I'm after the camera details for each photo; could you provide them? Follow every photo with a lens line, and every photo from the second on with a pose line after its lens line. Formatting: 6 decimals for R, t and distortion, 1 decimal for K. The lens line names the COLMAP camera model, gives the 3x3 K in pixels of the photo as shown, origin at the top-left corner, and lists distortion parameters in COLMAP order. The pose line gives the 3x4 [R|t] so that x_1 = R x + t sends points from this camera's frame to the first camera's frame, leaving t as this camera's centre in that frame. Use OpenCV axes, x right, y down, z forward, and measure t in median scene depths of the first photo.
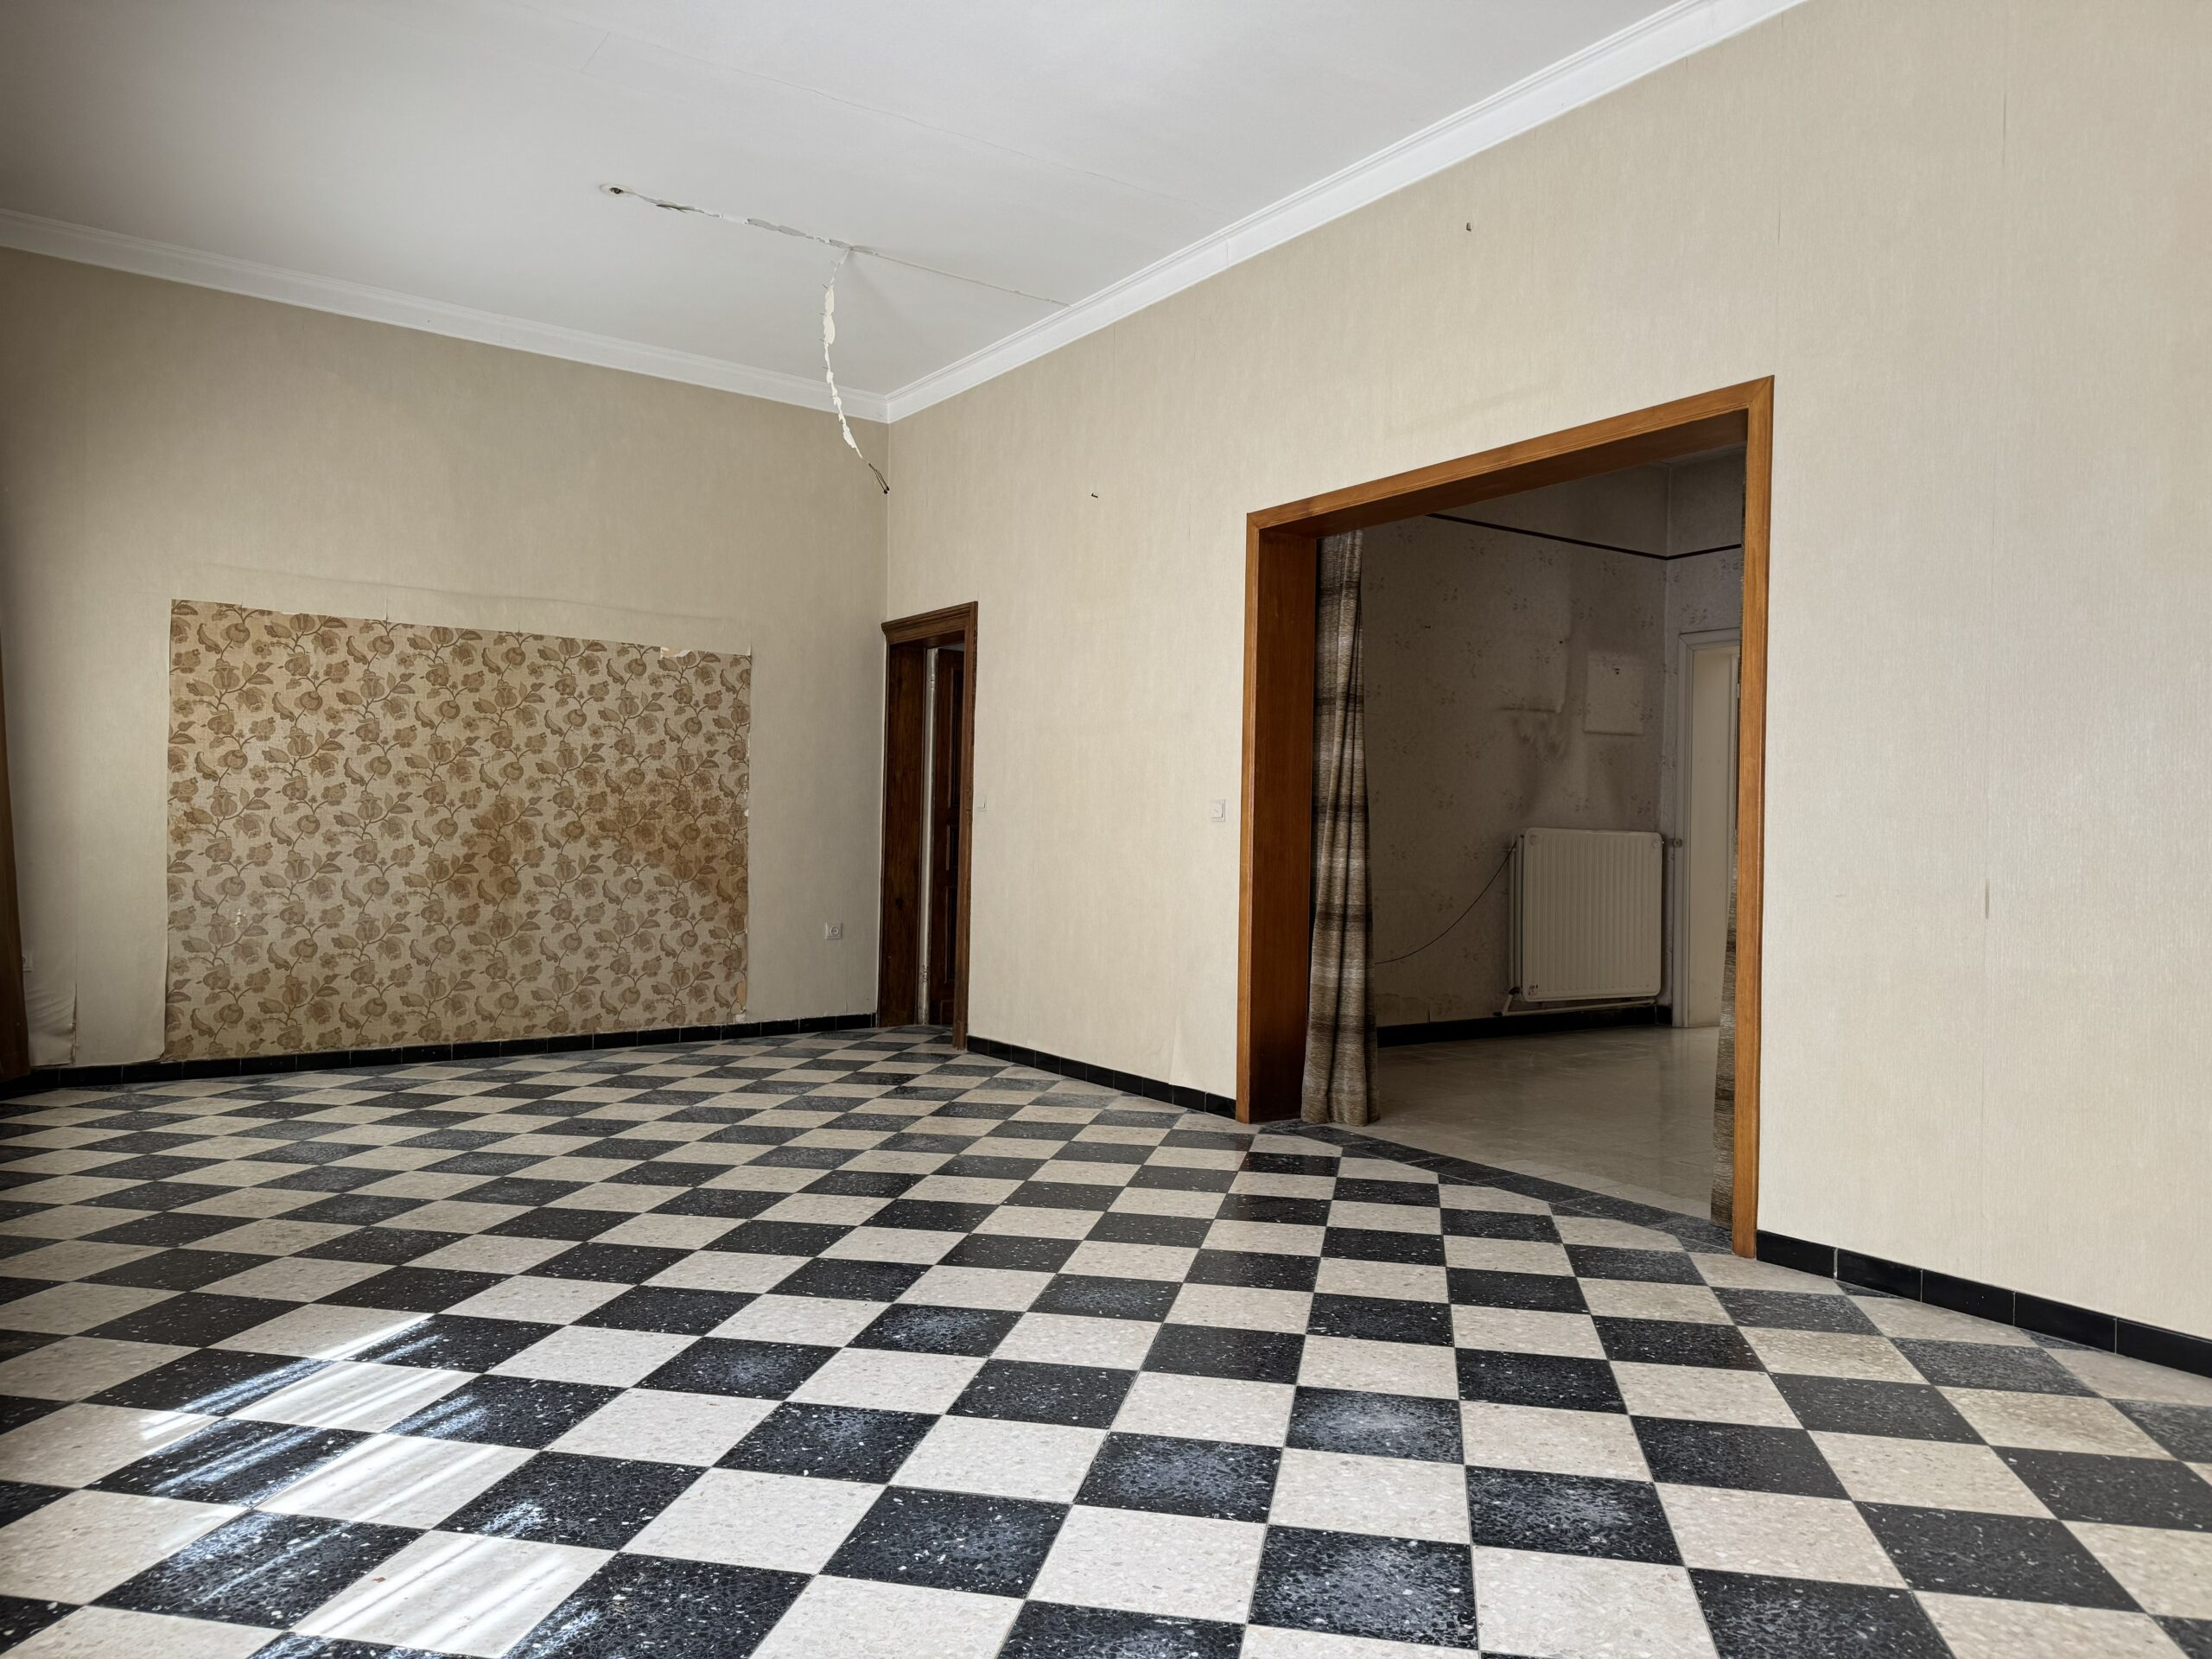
lens RADIAL K [[1580.3, 0, 1106.0], [0, 1580.3, 829.5], [0, 0, 1]] dist [0.034980, 0.005850]
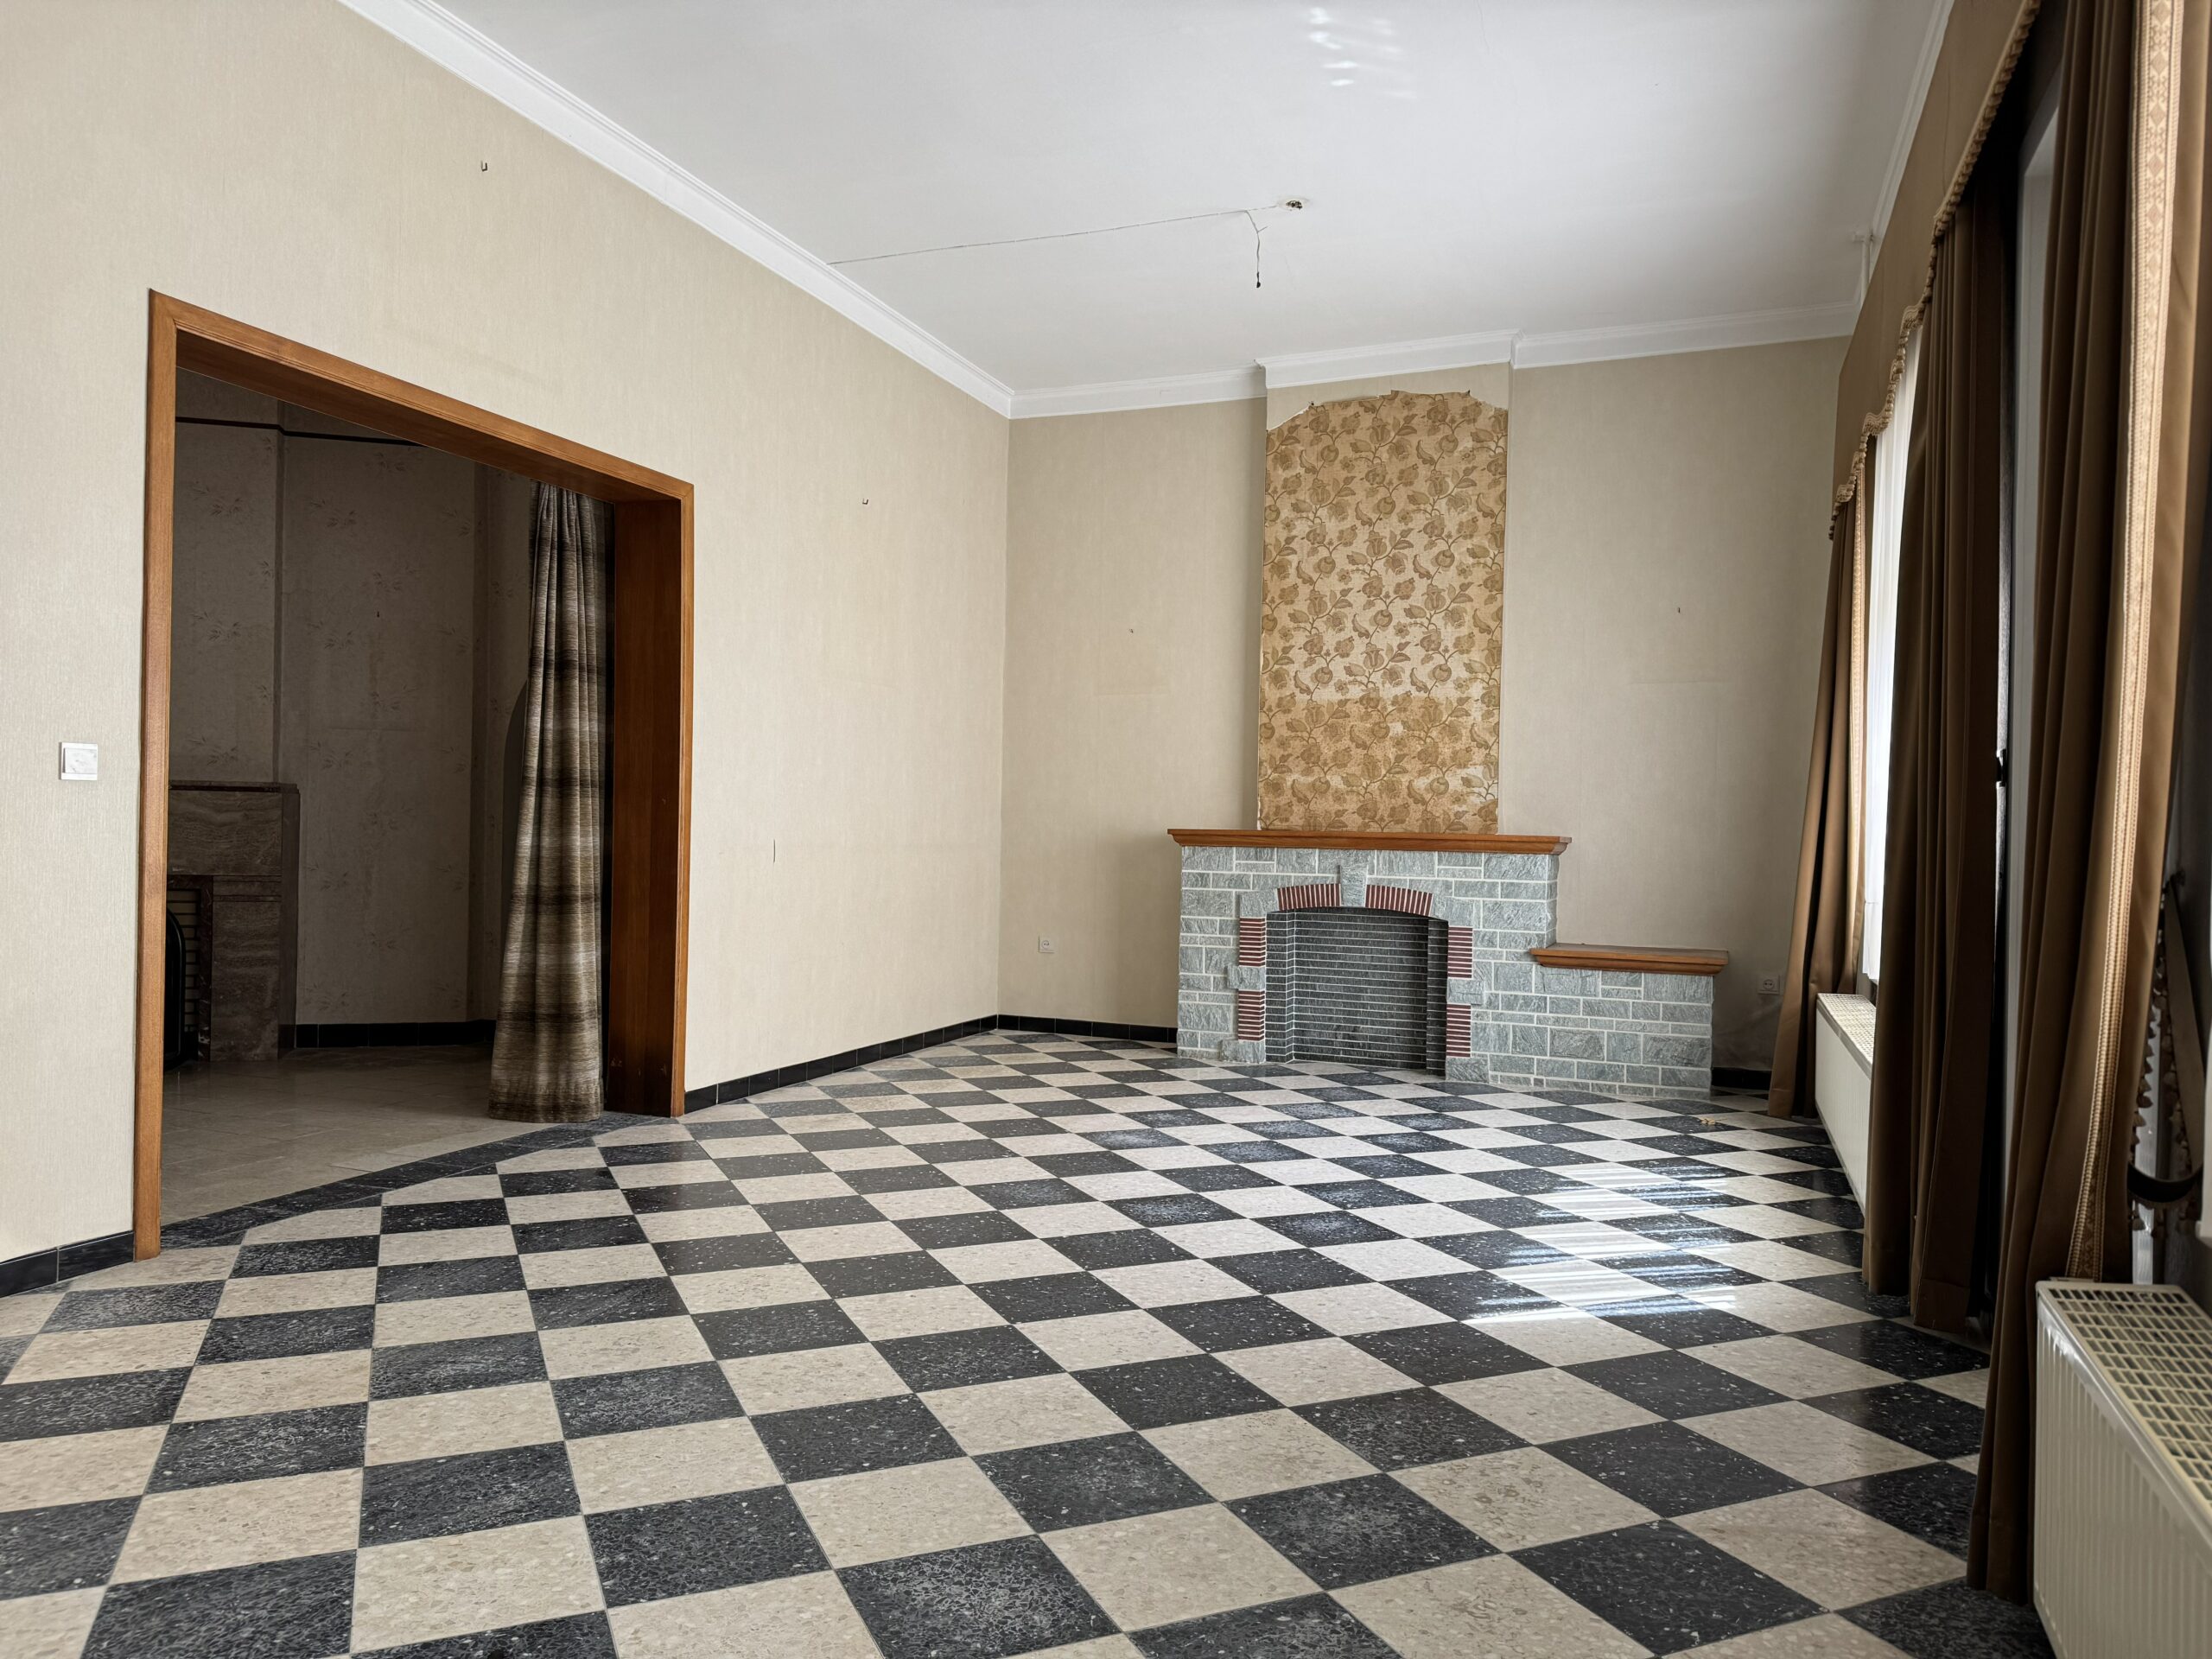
lens RADIAL K [[1516.7, 0, 1106.0], [0, 1516.7, 829.5], [0, 0, 1]] dist [0.055093, -0.059896]
pose [[-0.574183, -0.022405, 0.818420, -1.149592], [-0.025386, 0.999632, 0.009556, -0.005777], [-0.818333, -0.015290, -0.574540, 1.869677]]
